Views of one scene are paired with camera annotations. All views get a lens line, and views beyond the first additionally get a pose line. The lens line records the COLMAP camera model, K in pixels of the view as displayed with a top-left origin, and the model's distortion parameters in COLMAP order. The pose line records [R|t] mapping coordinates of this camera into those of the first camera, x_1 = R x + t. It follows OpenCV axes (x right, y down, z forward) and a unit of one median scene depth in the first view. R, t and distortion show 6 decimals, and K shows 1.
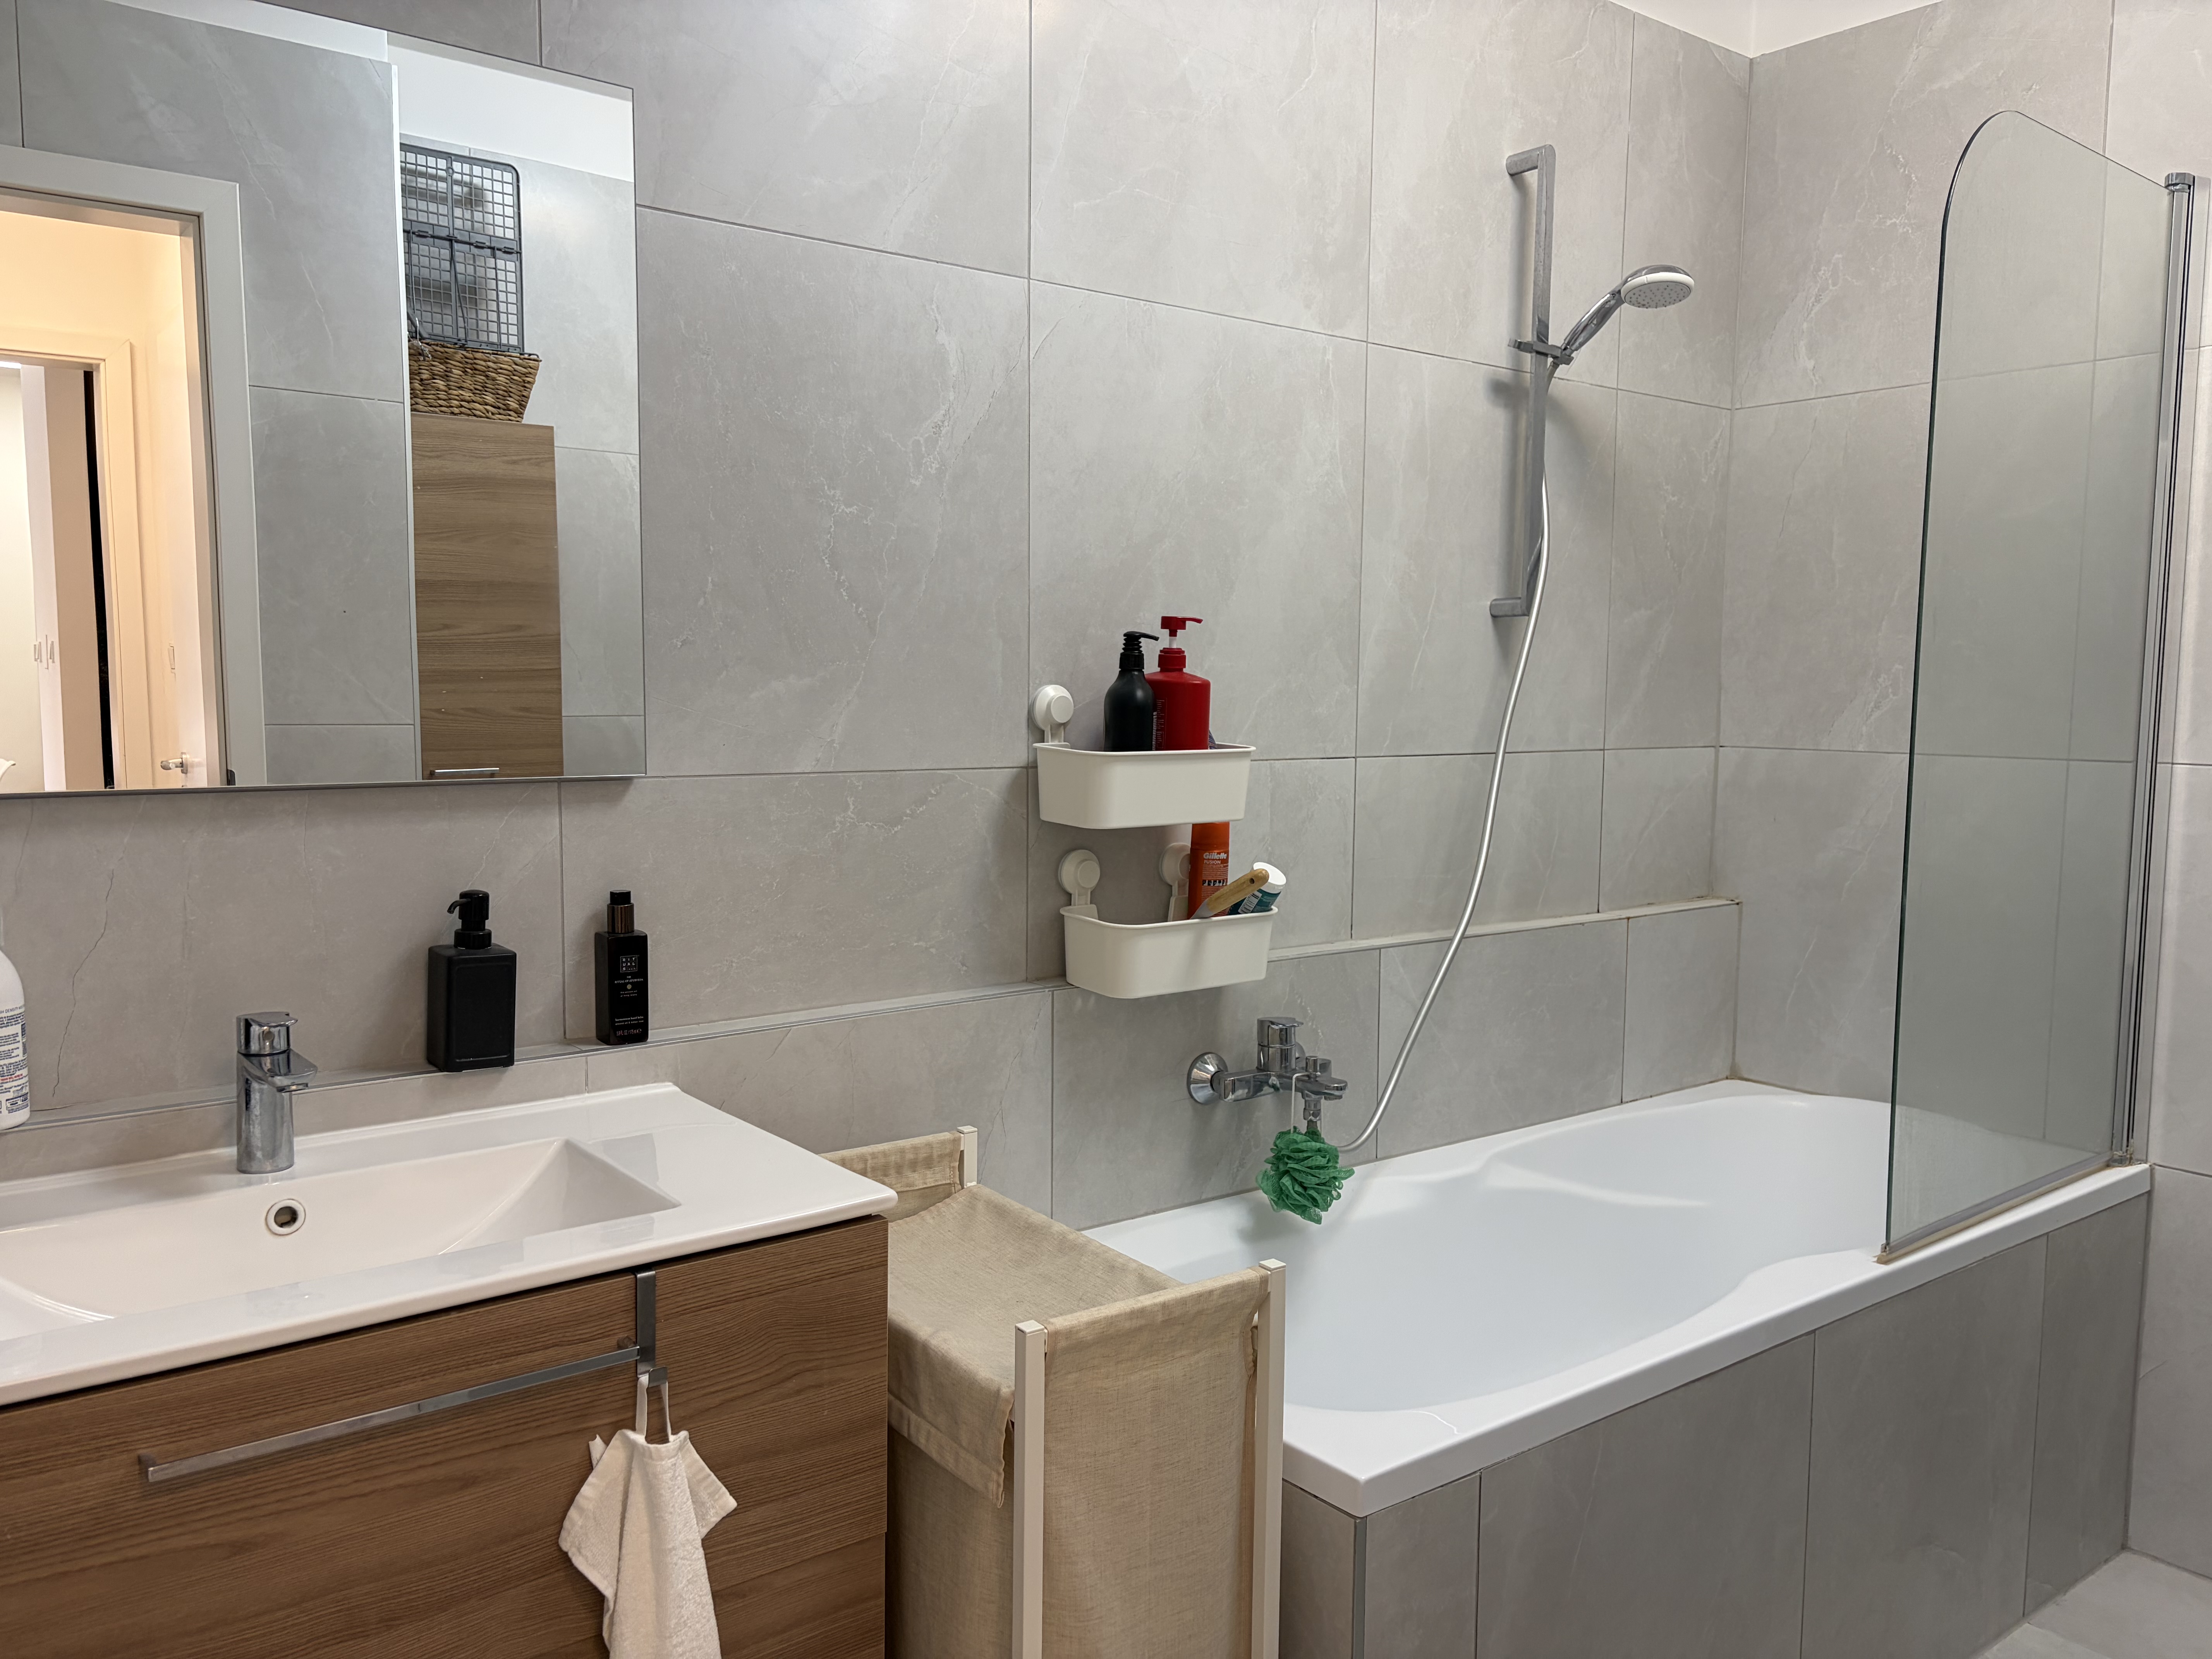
lens RADIAL K [[1673.5, 0, 1100.8], [0, 1673.5, 820.7], [0, 0, 1]] dist [0.049326, -0.052942]
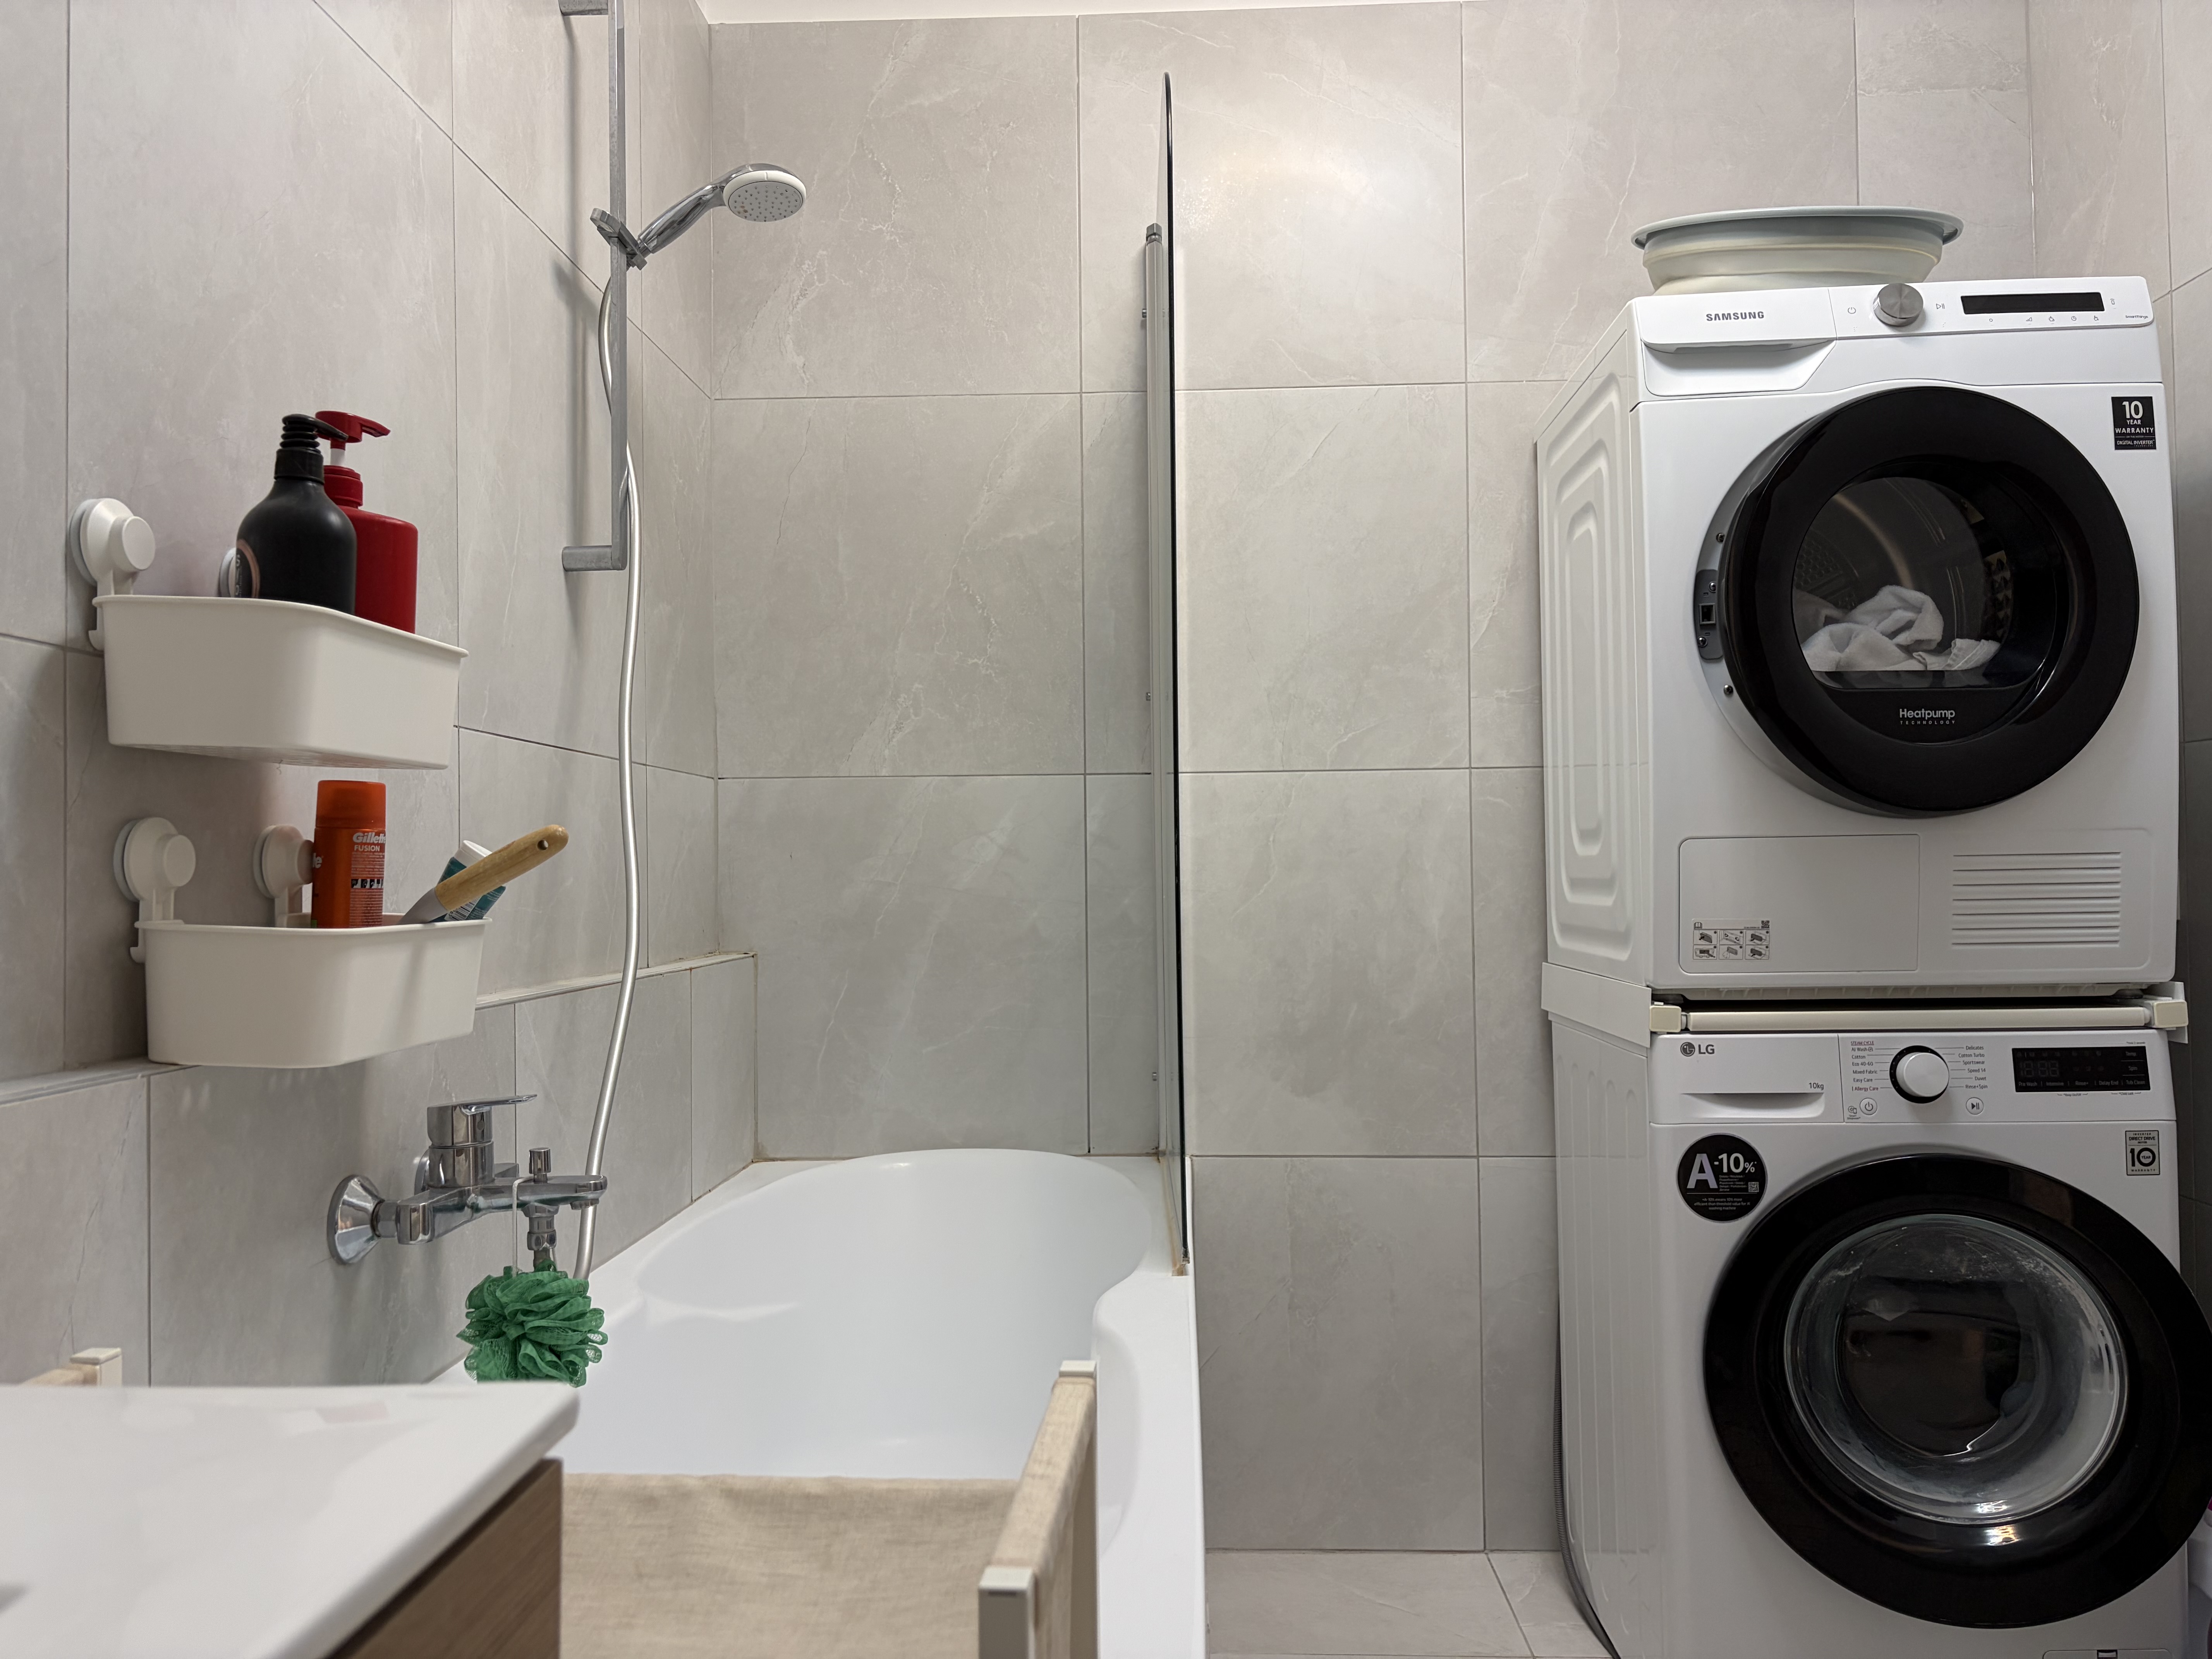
lens RADIAL K [[1666.0, 0, 1100.9], [0, 1666.0, 858.1], [0, 0, 1]] dist [-0.010139, -0.012248]
pose [[0.649622, -0.006047, 0.760233, -0.212055], [0.073484, 0.995786, -0.054872, 0.079072], [-0.756697, 0.091511, 0.647329, 0.407123]]
